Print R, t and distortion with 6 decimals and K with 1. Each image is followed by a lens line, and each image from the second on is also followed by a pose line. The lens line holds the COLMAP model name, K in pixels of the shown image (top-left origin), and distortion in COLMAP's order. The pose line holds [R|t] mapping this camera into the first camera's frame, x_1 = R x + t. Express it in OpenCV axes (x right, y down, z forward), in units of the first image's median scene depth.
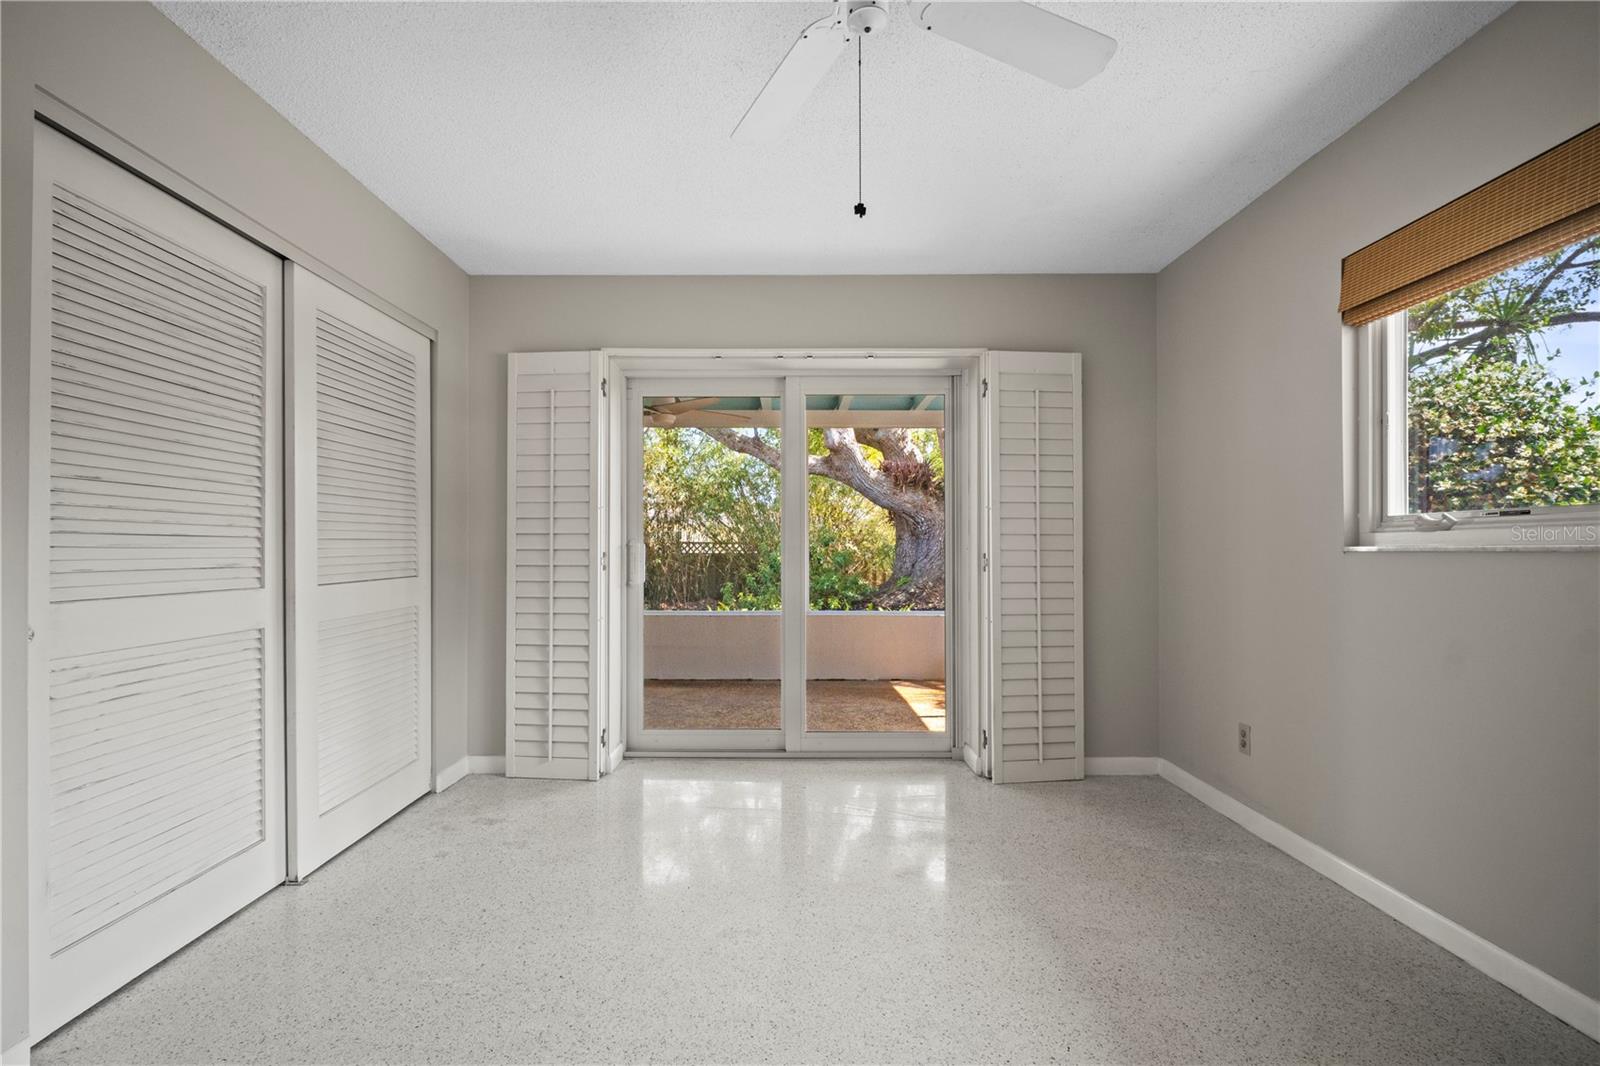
lens RADIAL K [[737.1, 0, 797.0], [0, 737.1, 541.8], [0, 0, 1]] dist [-0.000039, -0.007379]
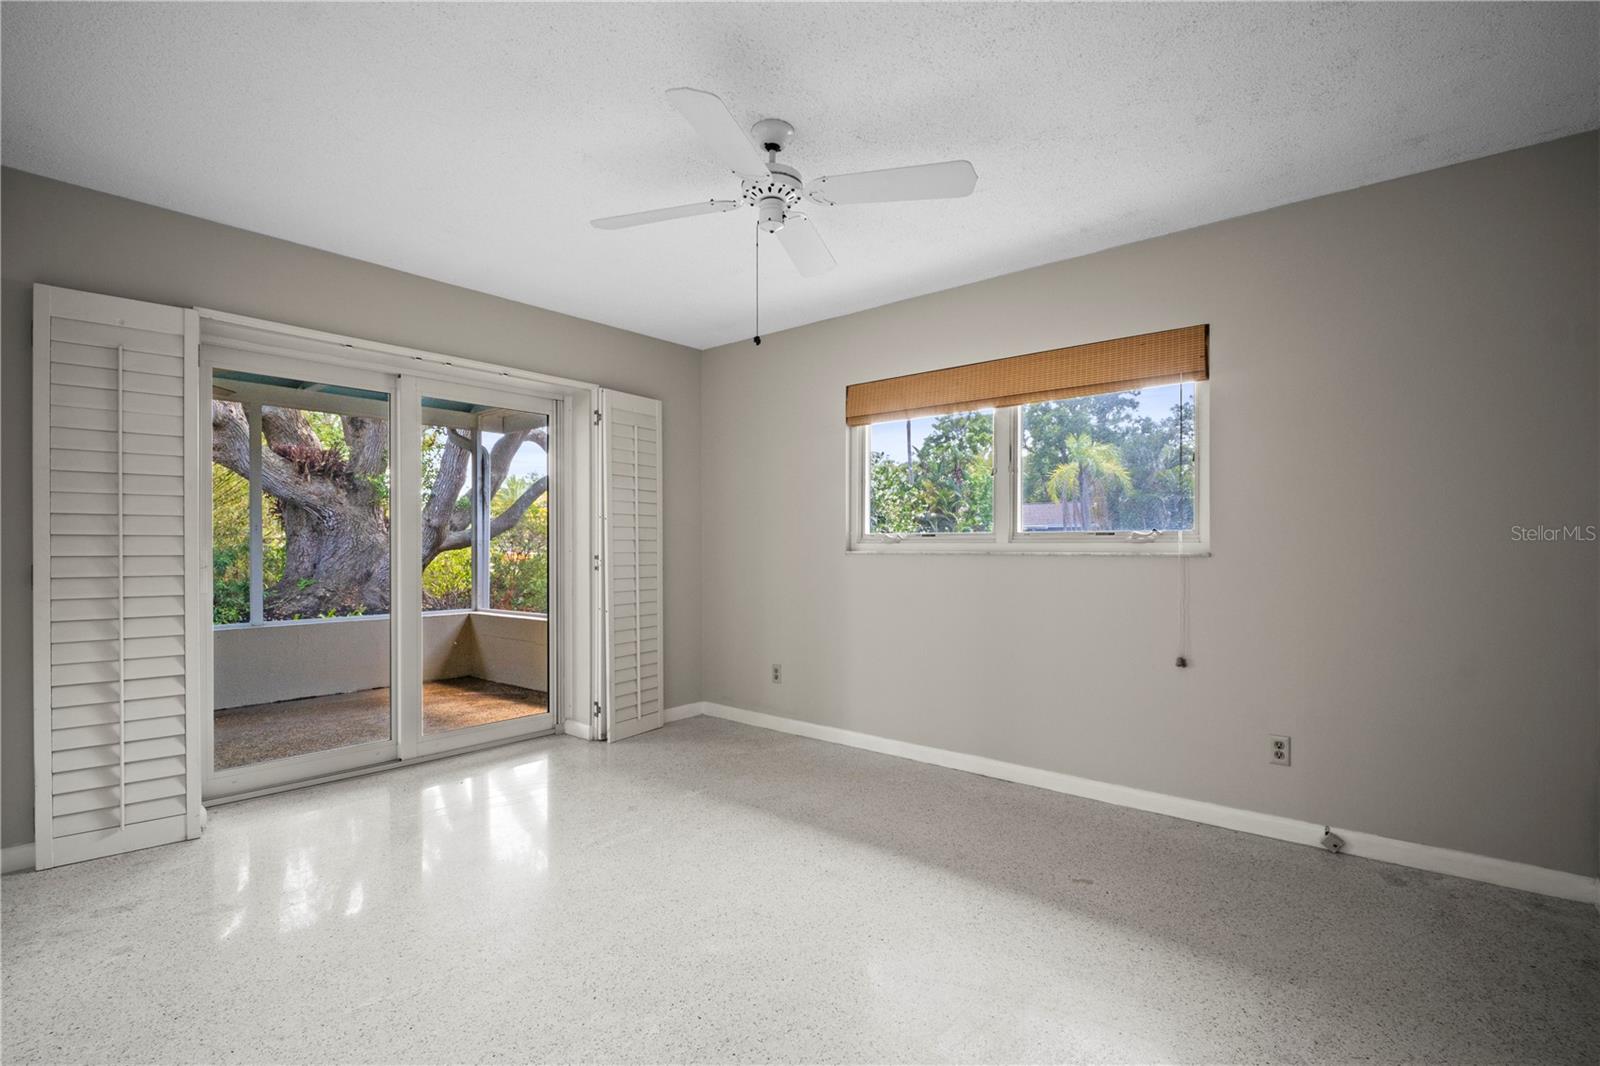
lens RADIAL K [[737.1, 0, 811.2], [0, 737.1, 538.7], [0, 0, 1]] dist [-0.000039, -0.007379]
pose [[0.637132, 0.007997, 0.770713, -0.451139], [-0.009970, 0.999948, -0.002134, -0.012375], [-0.770690, -0.006325, 0.637179, -0.037727]]
